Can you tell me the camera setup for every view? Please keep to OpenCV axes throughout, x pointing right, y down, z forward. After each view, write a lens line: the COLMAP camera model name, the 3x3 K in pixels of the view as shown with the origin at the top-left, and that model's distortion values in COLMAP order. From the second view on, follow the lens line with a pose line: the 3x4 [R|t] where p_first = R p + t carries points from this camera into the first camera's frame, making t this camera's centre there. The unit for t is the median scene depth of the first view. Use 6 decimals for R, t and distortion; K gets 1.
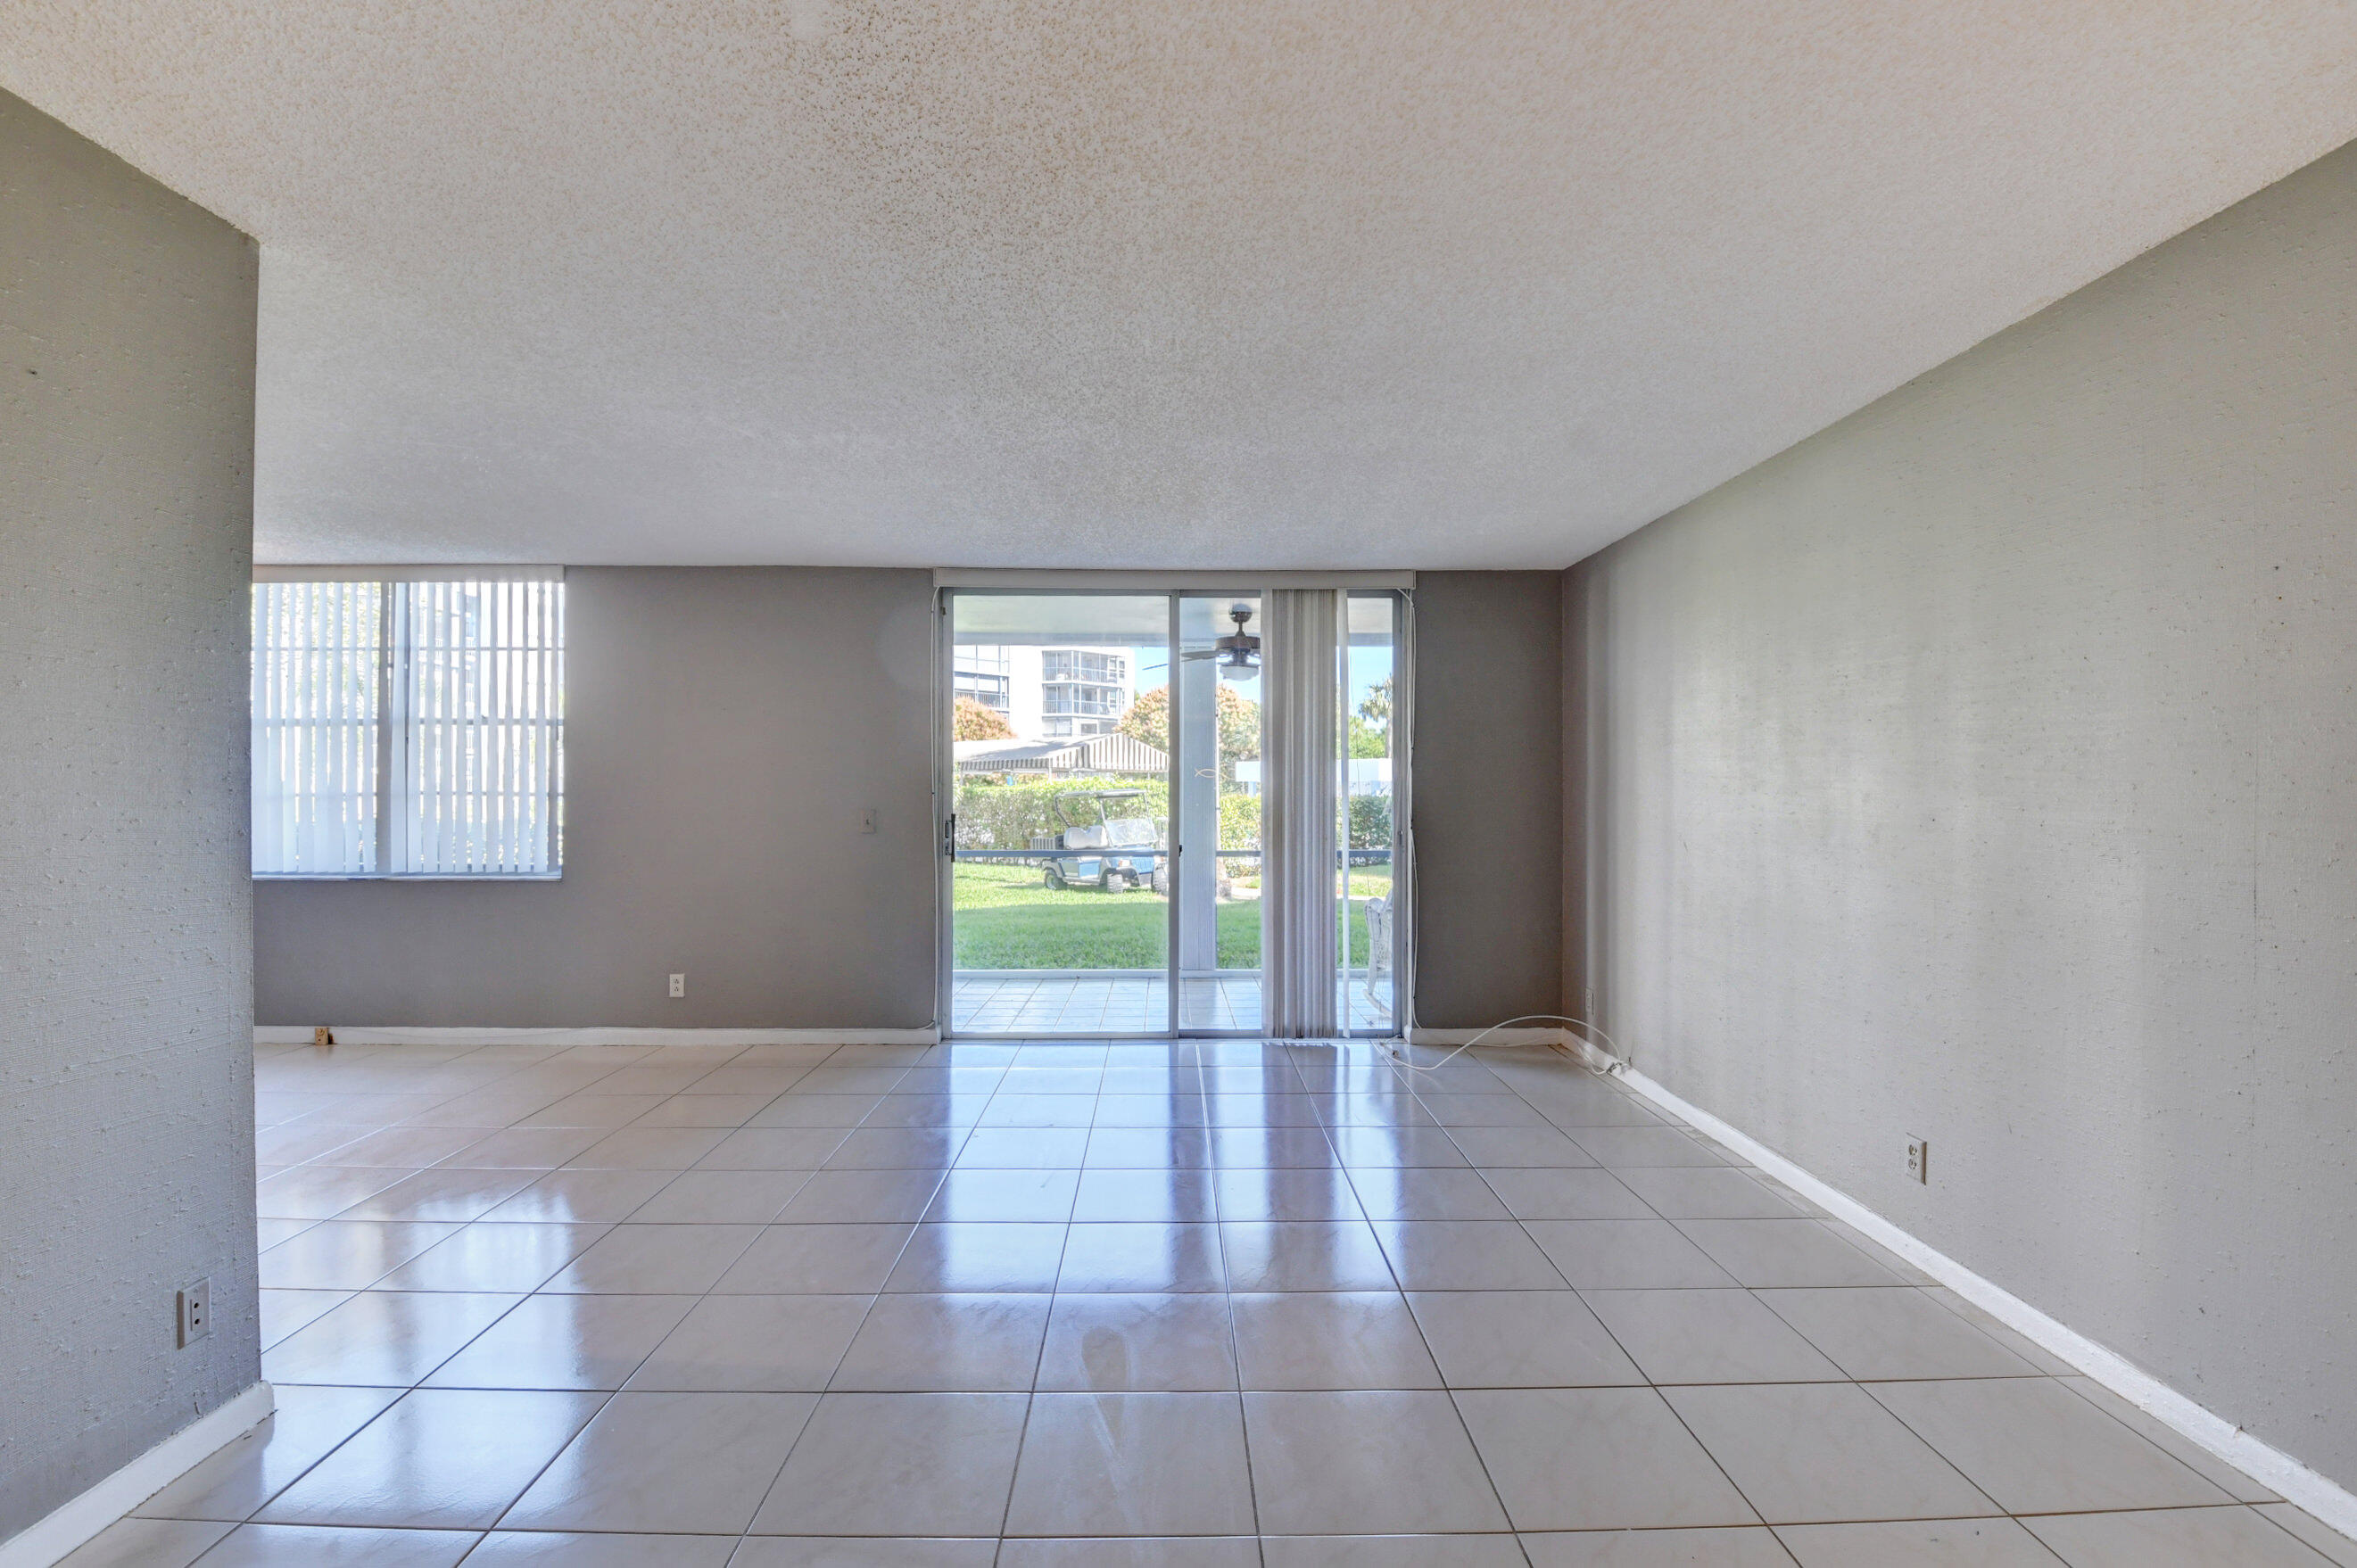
lens RADIAL K [[1072.7, 0, 1162.8], [0, 1072.7, 786.8], [0, 0, 1]] dist [0.032844, -0.038684]
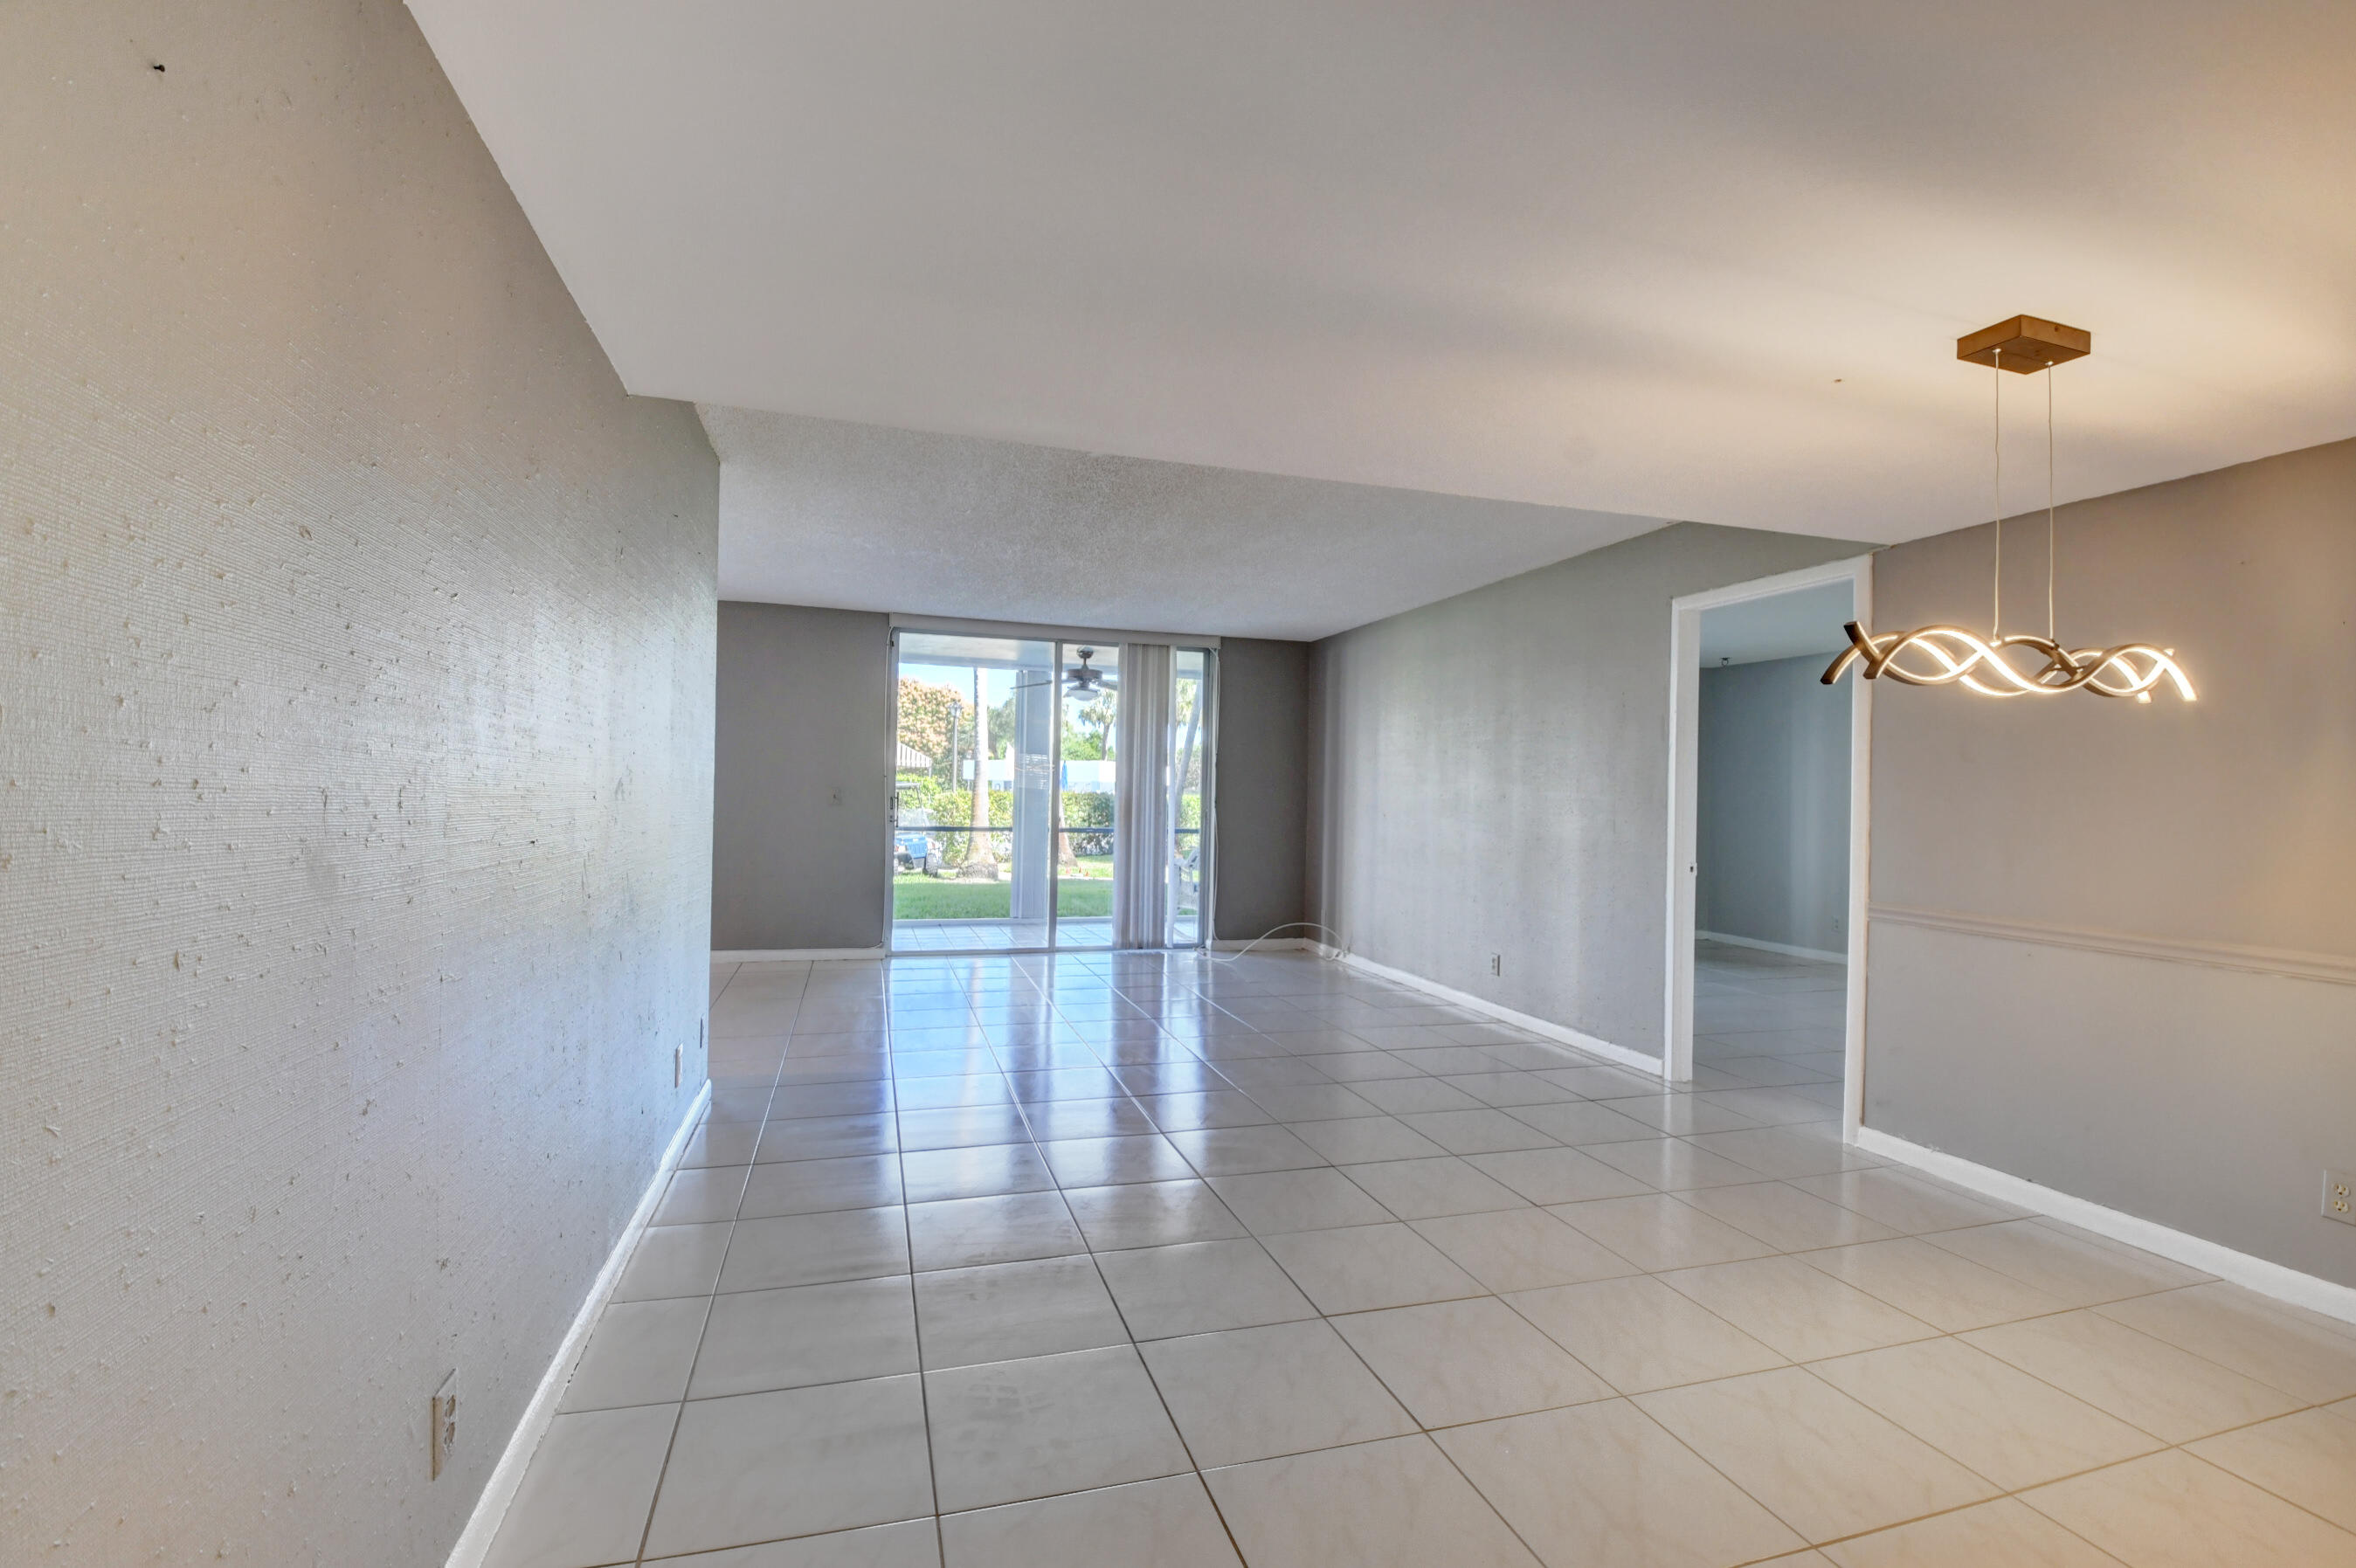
lens RADIAL K [[1046.3, 0, 1178.0], [0, 1046.3, 784.0], [0, 0, 1]] dist [0.016309, -0.028870]
pose [[0.957266, 0.021348, 0.288420, -0.240748], [-0.020508, 0.999772, -0.005934, 0.015288], [-0.288481, -0.000235, 0.957486, -0.385442]]
